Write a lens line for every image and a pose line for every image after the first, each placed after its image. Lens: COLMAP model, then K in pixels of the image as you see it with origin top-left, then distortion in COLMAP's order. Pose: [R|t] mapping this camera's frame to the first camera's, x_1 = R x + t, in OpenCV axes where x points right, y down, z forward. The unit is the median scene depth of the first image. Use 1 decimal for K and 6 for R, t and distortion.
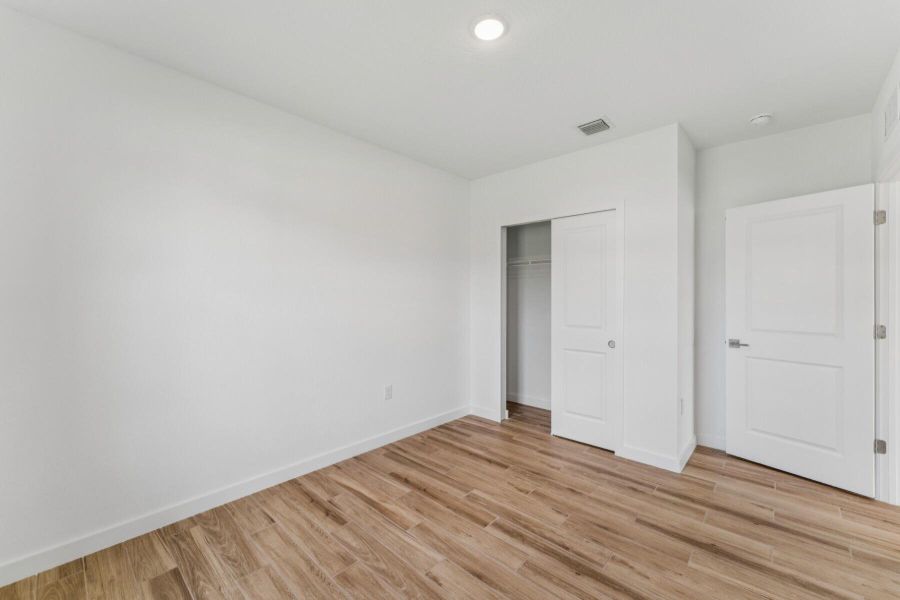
lens RADIAL K [[363.9, 0, 451.8], [0, 363.9, 295.1], [0, 0, 1]] dist [0.002511, -0.001290]
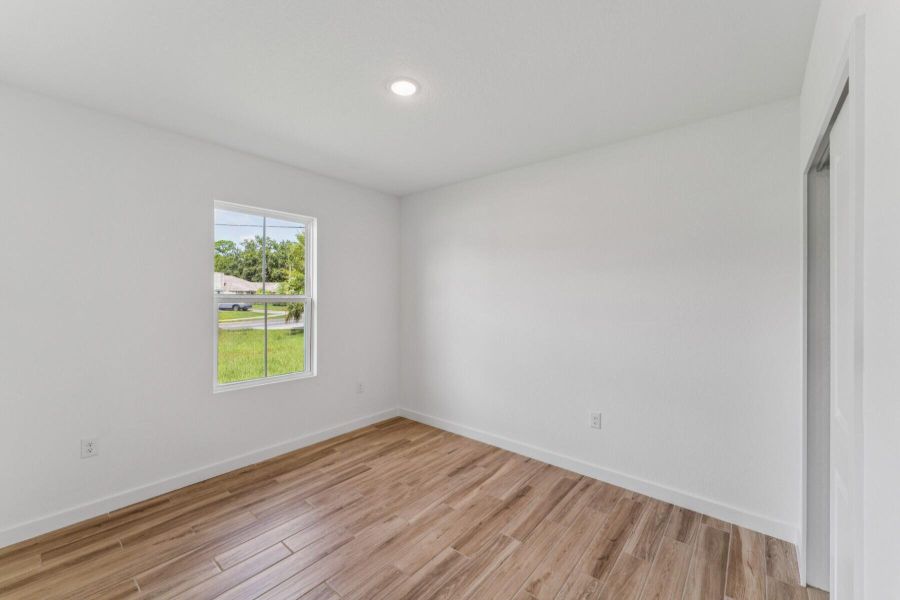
lens RADIAL K [[363.9, 0, 450.9], [0, 363.9, 295.6], [0, 0, 1]] dist [0.002511, -0.001290]
pose [[0.039210, -0.004795, -0.999219, 0.982859], [-0.003339, 0.999982, -0.004929, -0.046054], [0.999225, 0.003529, 0.039194, 0.856497]]
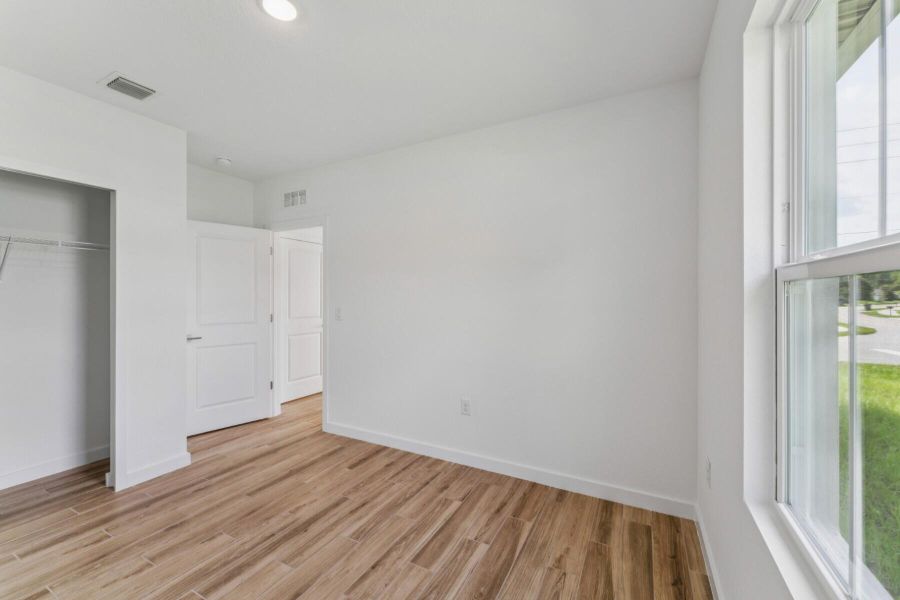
lens RADIAL K [[363.9, 0, 446.7], [0, 363.9, 295.5], [0, 0, 1]] dist [0.002511, -0.001290]
pose [[-0.243444, 0.002428, 0.969912, -0.690548], [-0.003945, 0.999986, -0.003494, -0.001740], [-0.969907, -0.004677, -0.243431, 0.632833]]
